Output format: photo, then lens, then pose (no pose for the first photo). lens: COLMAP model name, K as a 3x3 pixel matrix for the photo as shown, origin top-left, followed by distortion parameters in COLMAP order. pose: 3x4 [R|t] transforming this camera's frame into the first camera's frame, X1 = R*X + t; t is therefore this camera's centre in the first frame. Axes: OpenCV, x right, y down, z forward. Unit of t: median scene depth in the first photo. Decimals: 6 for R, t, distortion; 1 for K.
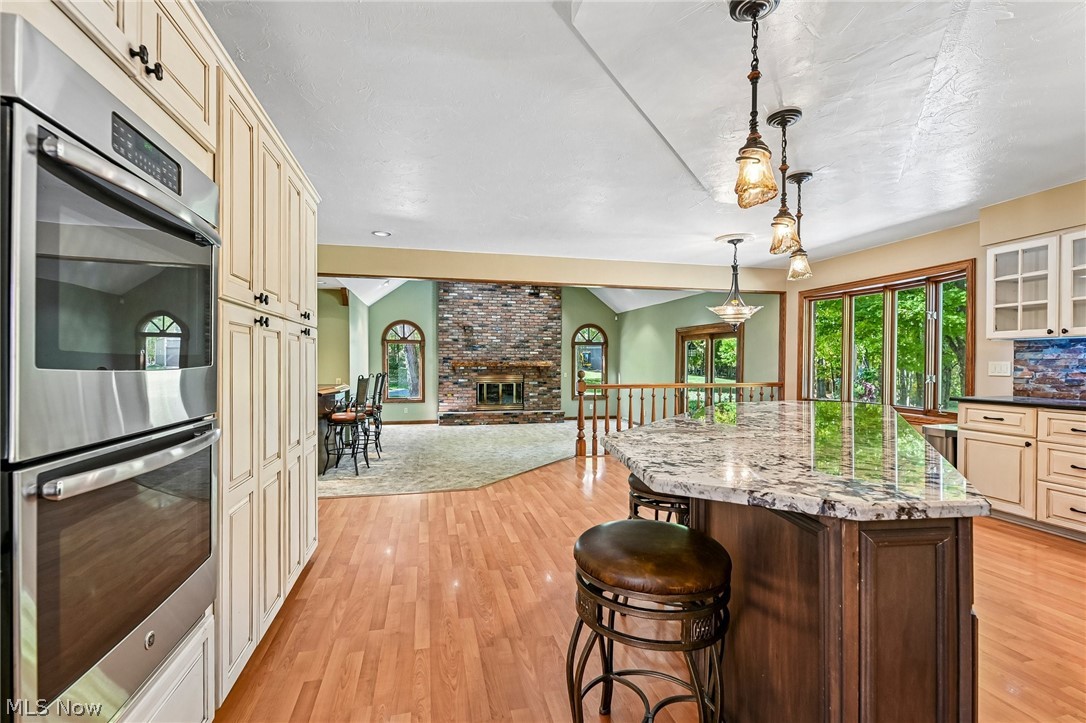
lens RADIAL K [[486.2, 0, 546.2], [0, 486.2, 365.9], [0, 0, 1]] dist [0.000635, -0.001140]
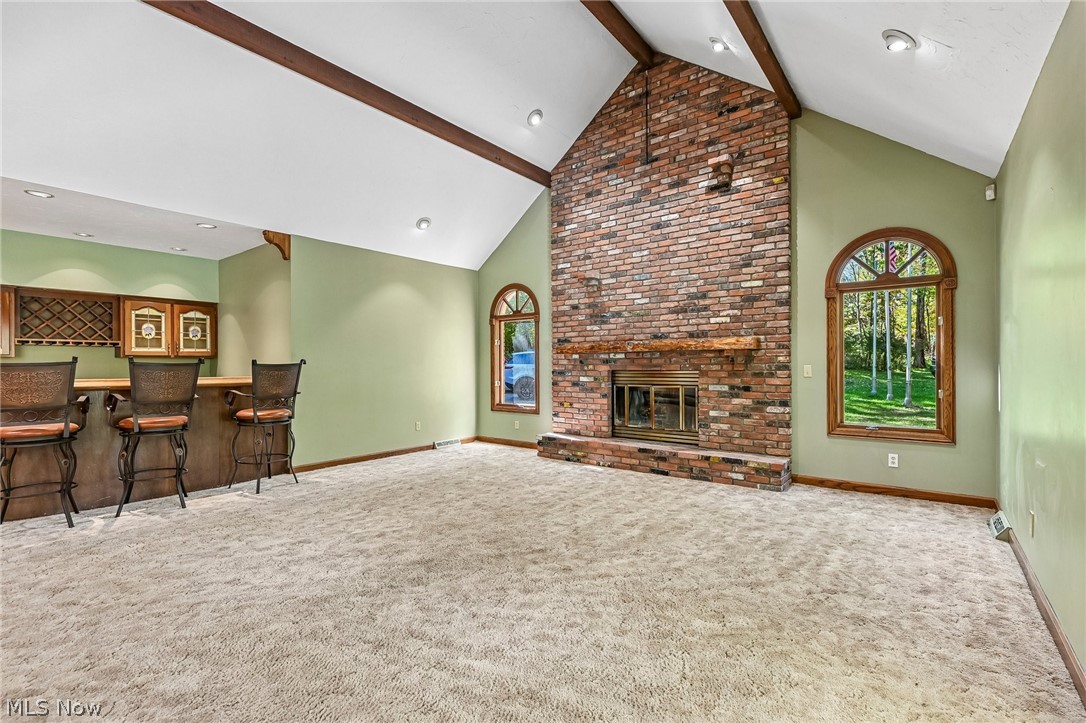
lens RADIAL K [[486.2, 0, 545.9], [0, 486.2, 367.0], [0, 0, 1]] dist [0.000635, -0.001140]
pose [[0.621810, -0.004718, -0.783154, 0.531153], [0.001804, 0.999988, -0.004592, 0.042167], [0.783166, 0.001442, 0.621811, 1.436718]]
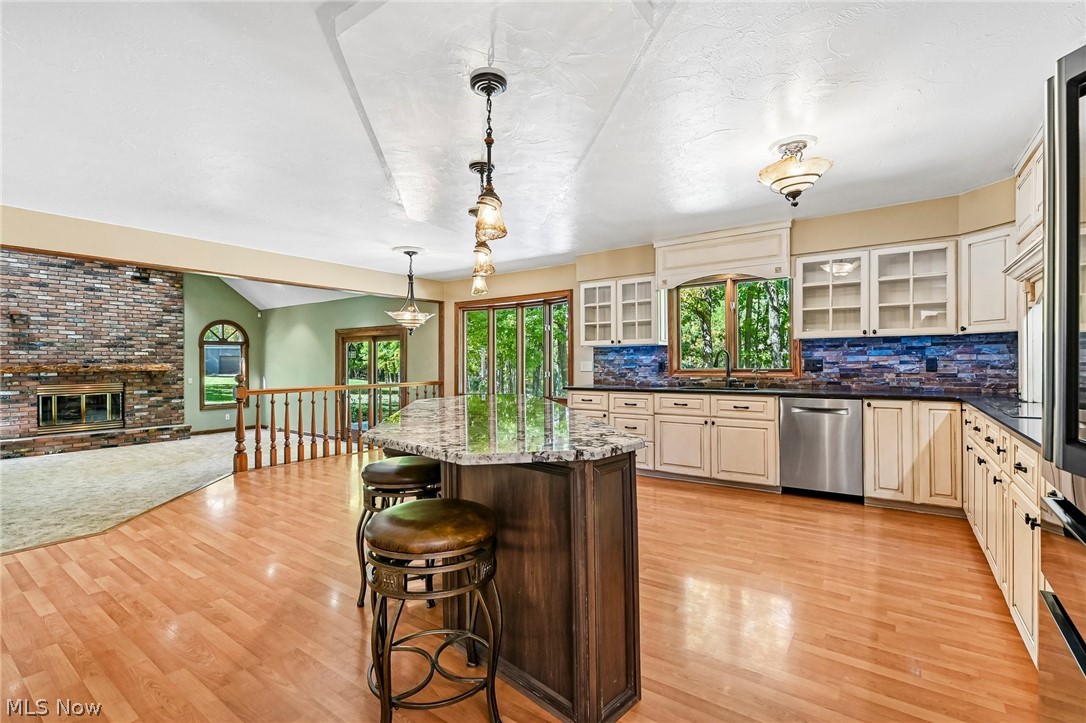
lens RADIAL K [[486.2, 0, 540.5], [0, 486.2, 365.1], [0, 0, 1]] dist [0.000635, -0.001140]
pose [[0.762763, -0.009990, 0.646601, -0.098024], [0.013097, 0.999914, -0.000002, 0.000116], [-0.646546, 0.008470, 0.762828, -0.021497]]
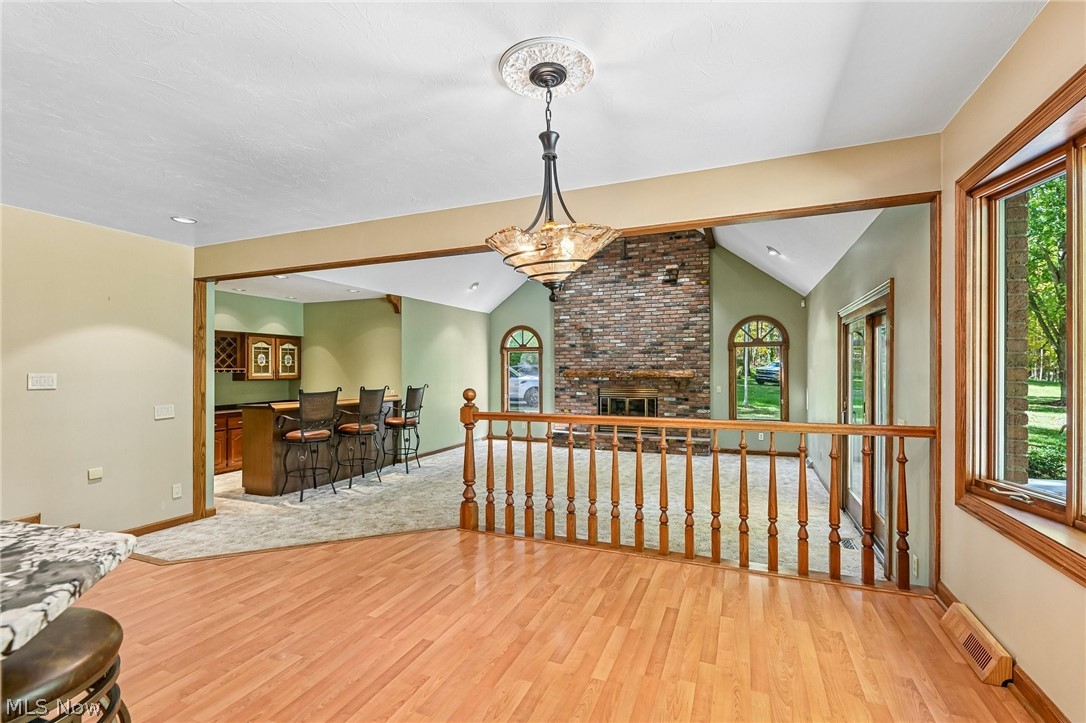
lens RADIAL K [[486.2, 0, 546.7], [0, 486.2, 365.4], [0, 0, 1]] dist [0.000635, -0.001140]
pose [[0.811951, -0.010652, -0.583628, 0.614556], [0.001433, 0.999867, -0.016255, -0.012305], [0.583724, 0.012362, 0.811858, 0.668502]]
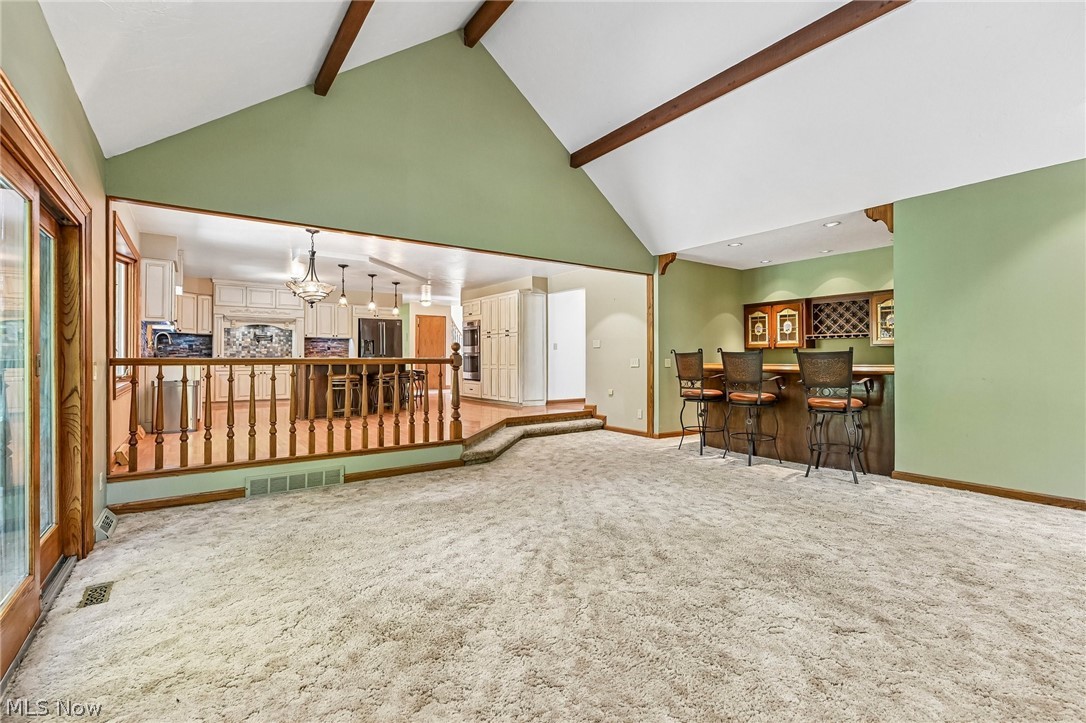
lens RADIAL K [[486.2, 0, 546.0], [0, 486.2, 351.9], [0, 0, 1]] dist [0.000635, -0.001140]
pose [[-0.925764, -0.005223, -0.378066, 0.310810], [-0.003290, 0.999978, -0.005759, 0.036556], [0.378088, -0.004088, -0.925761, 2.286464]]
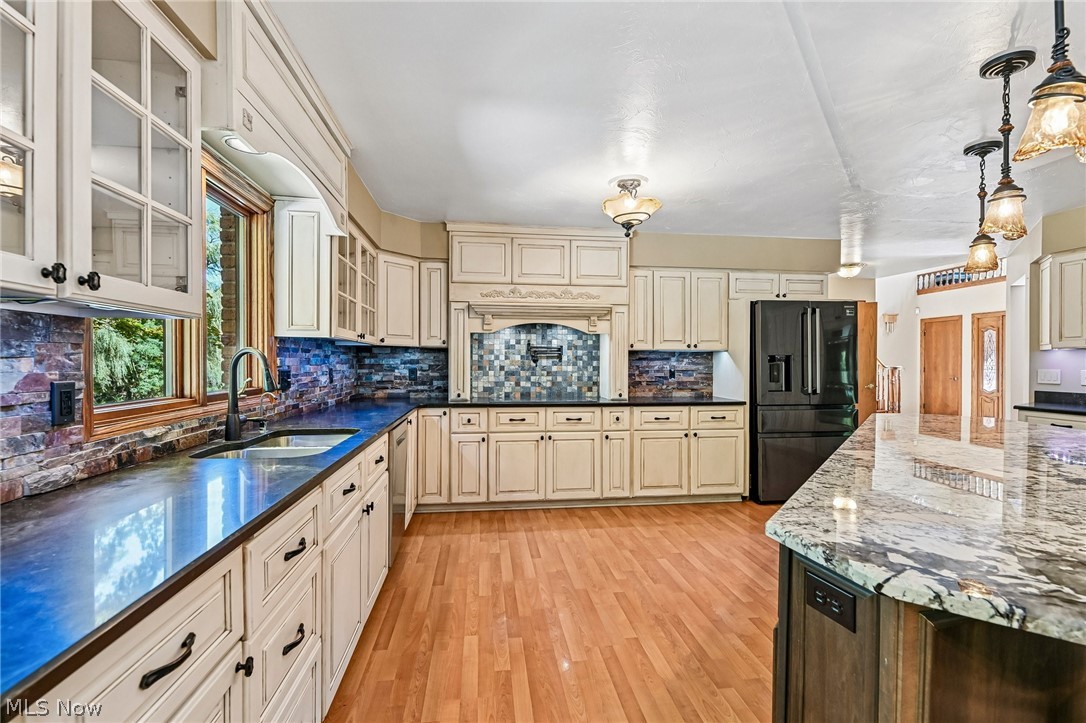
lens RADIAL K [[486.2, 0, 546.6], [0, 486.2, 365.9], [0, 0, 1]] dist [0.000635, -0.001140]
pose [[-0.994517, -0.005407, 0.104436, 0.536932], [-0.003932, 0.999890, 0.014320, -0.018400], [-0.104502, 0.013831, -0.994429, 0.875208]]
